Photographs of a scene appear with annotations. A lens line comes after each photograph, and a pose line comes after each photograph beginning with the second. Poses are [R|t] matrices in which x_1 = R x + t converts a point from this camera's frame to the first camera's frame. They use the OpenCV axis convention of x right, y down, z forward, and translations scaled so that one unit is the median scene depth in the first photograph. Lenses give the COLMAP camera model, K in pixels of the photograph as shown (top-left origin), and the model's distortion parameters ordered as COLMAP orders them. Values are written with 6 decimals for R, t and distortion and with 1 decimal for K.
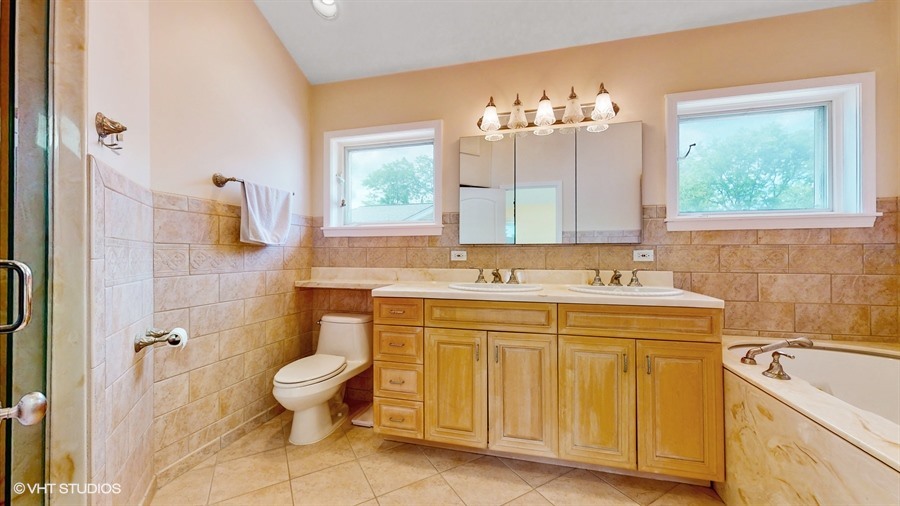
lens RADIAL K [[332.5, 0, 453.1], [0, 332.5, 253.1], [0, 0, 1]] dist [0.000647, 0.000005]
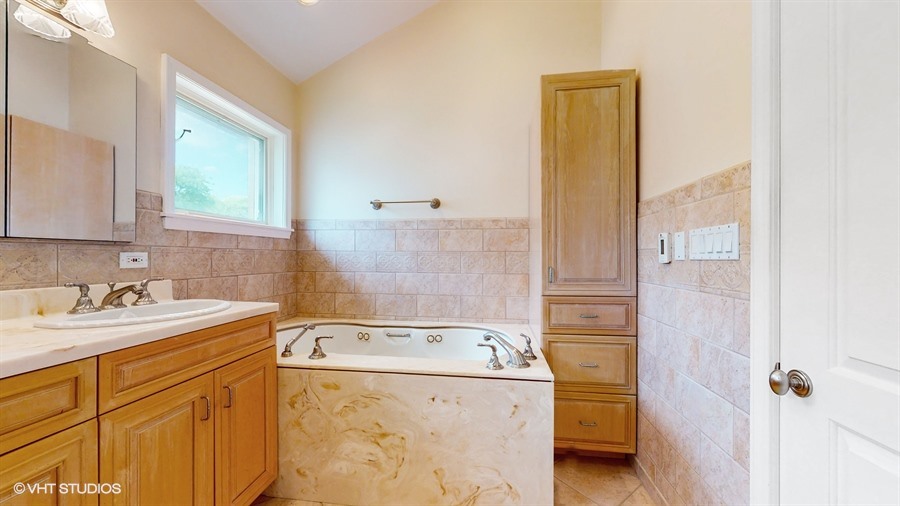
lens RADIAL K [[332.5, 0, 453.1], [0, 332.5, 253.1], [0, 0, 1]] dist [0.000647, 0.000005]
pose [[-0.126172, 0.010313, 0.991955, -0.235188], [-0.012522, 0.999850, -0.011988, -0.007993], [-0.991929, -0.013934, -0.126024, 0.458026]]
